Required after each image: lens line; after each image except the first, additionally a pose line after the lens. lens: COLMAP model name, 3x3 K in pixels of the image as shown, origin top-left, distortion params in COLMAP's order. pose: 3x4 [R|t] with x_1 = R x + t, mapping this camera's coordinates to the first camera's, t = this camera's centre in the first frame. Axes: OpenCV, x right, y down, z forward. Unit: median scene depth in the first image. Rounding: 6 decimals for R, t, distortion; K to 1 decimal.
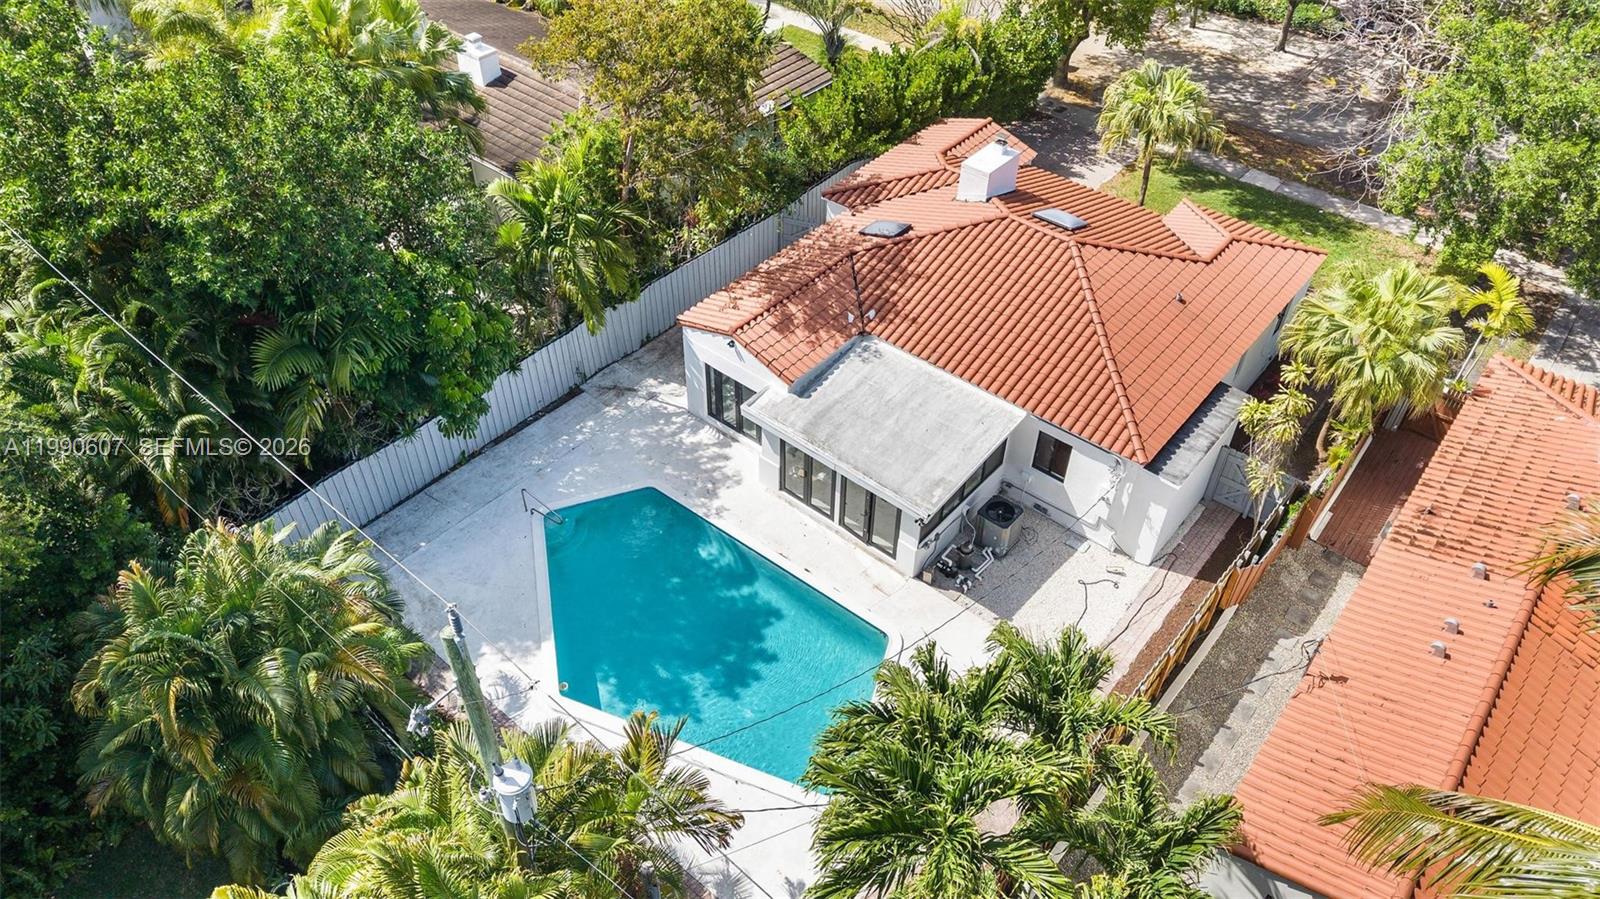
lens RADIAL K [[1083.3, 0, 789.7], [0, 1083.3, 466.8], [0, 0, 1]] dist [0.047085, -0.056919]
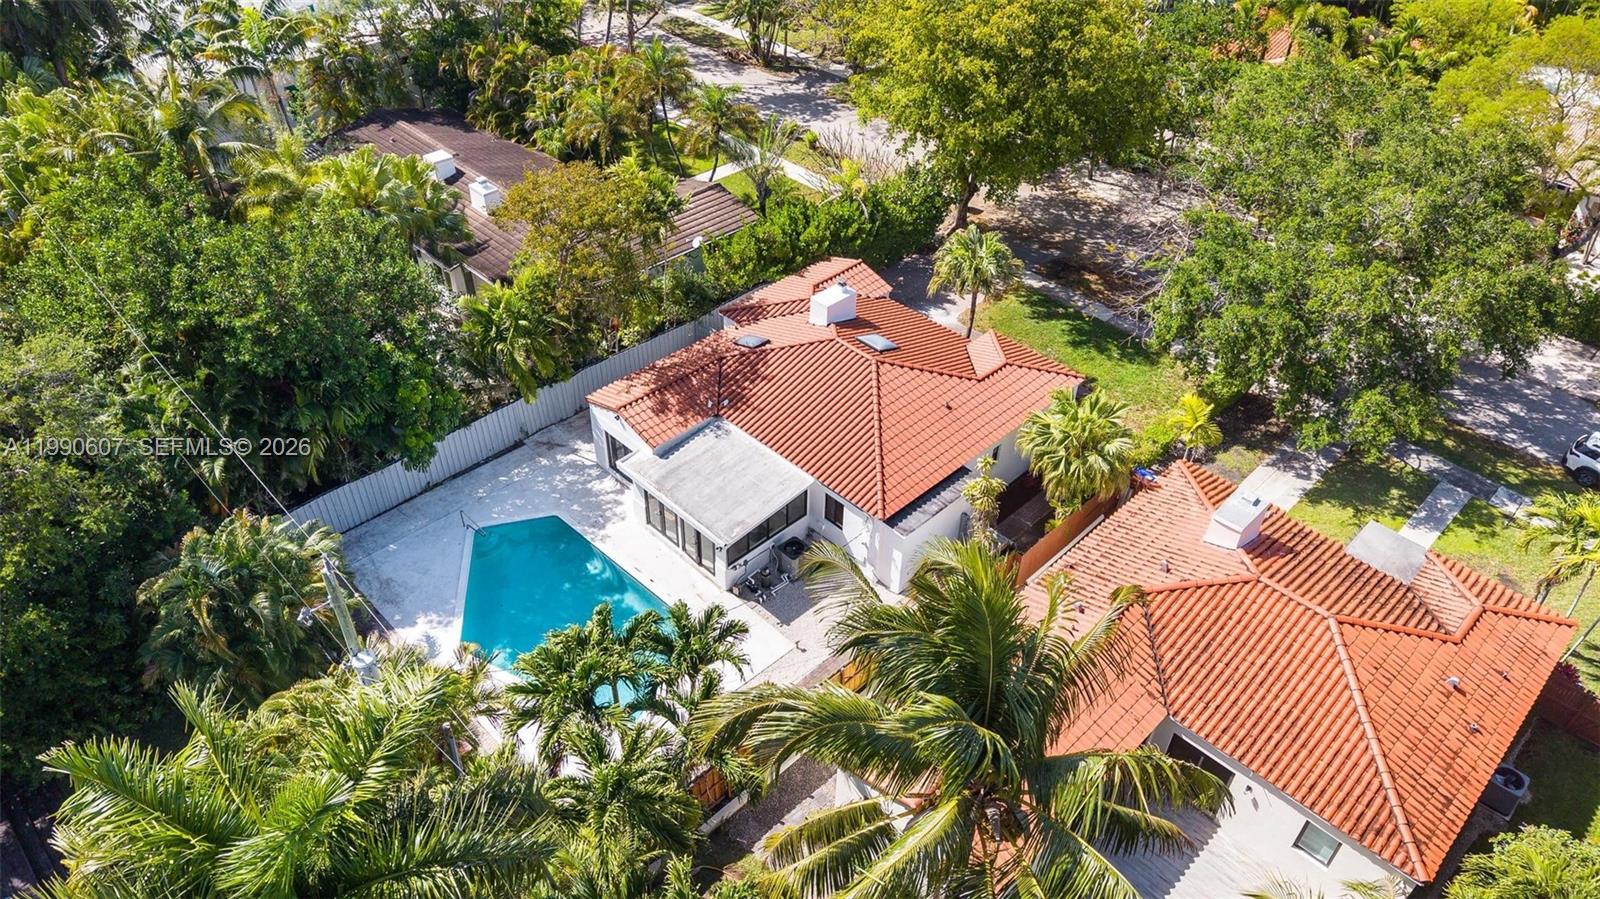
lens RADIAL K [[1056.4, 0, 801.6], [0, 1056.4, 472.3], [0, 0, 1]] dist [0.055050, -0.065610]
pose [[0.996365, 0.064733, -0.055383, 0.260261], [-0.067697, 0.996274, -0.053430, 0.014774], [0.051718, 0.056985, 0.997035, -0.353932]]
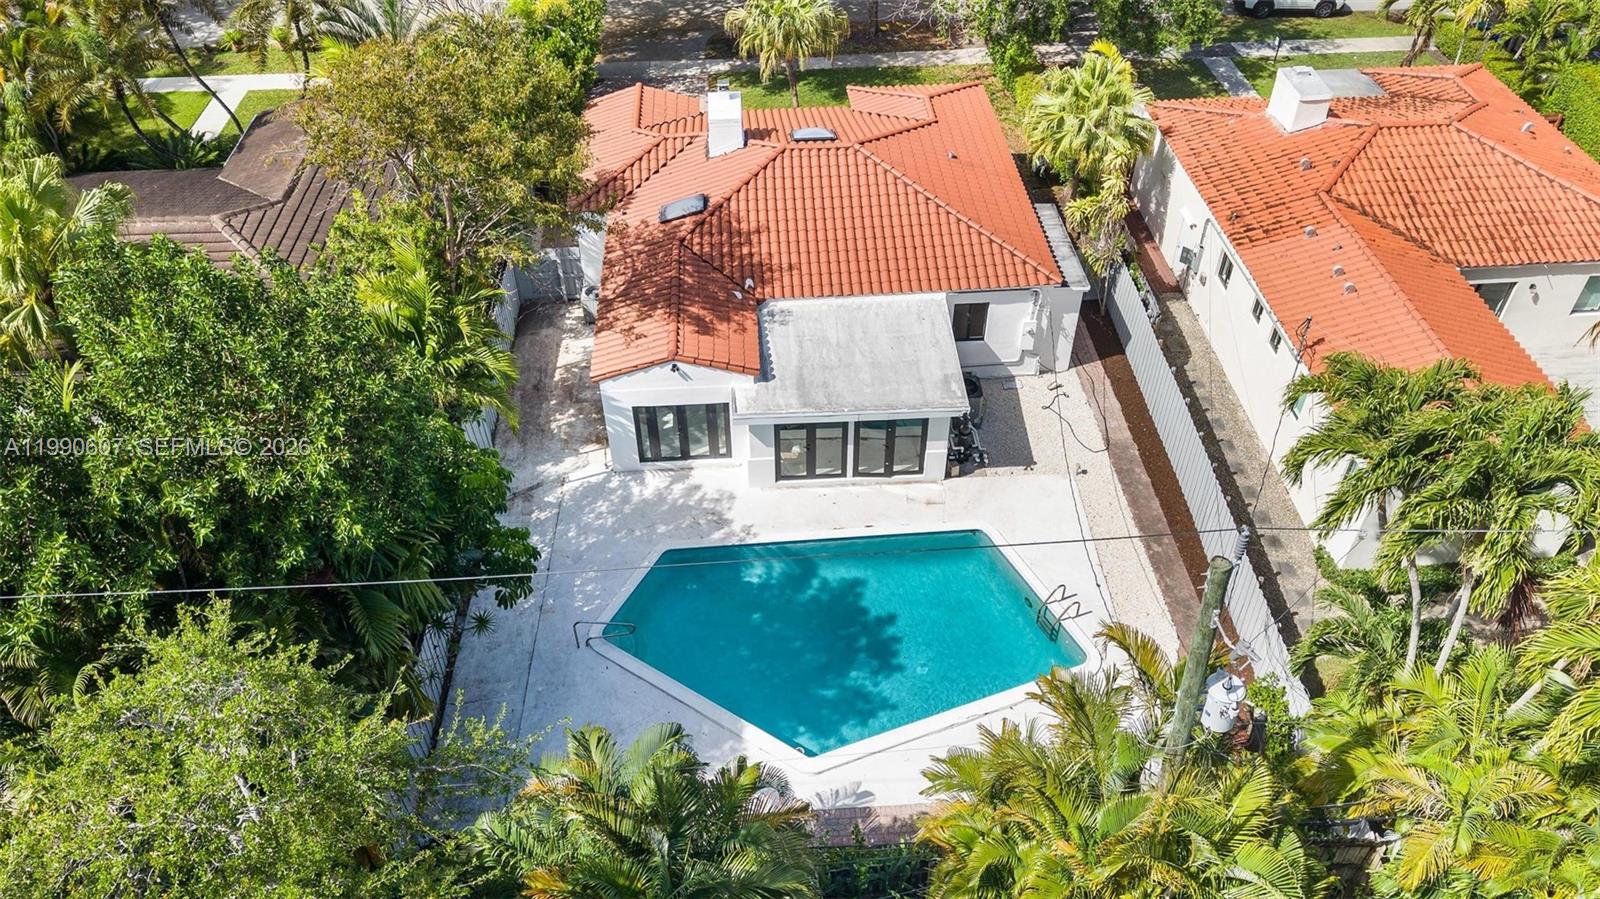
lens RADIAL K [[1115.6, 0, 800.0], [0, 1115.6, 449.5], [0, 0, 1]] dist [0.071374, -0.081661]
pose [[0.718763, -0.487407, 0.495797, -0.475345], [0.490075, 0.861010, 0.135972, -0.127900], [-0.493160, 0.145246, 0.857728, 0.131200]]
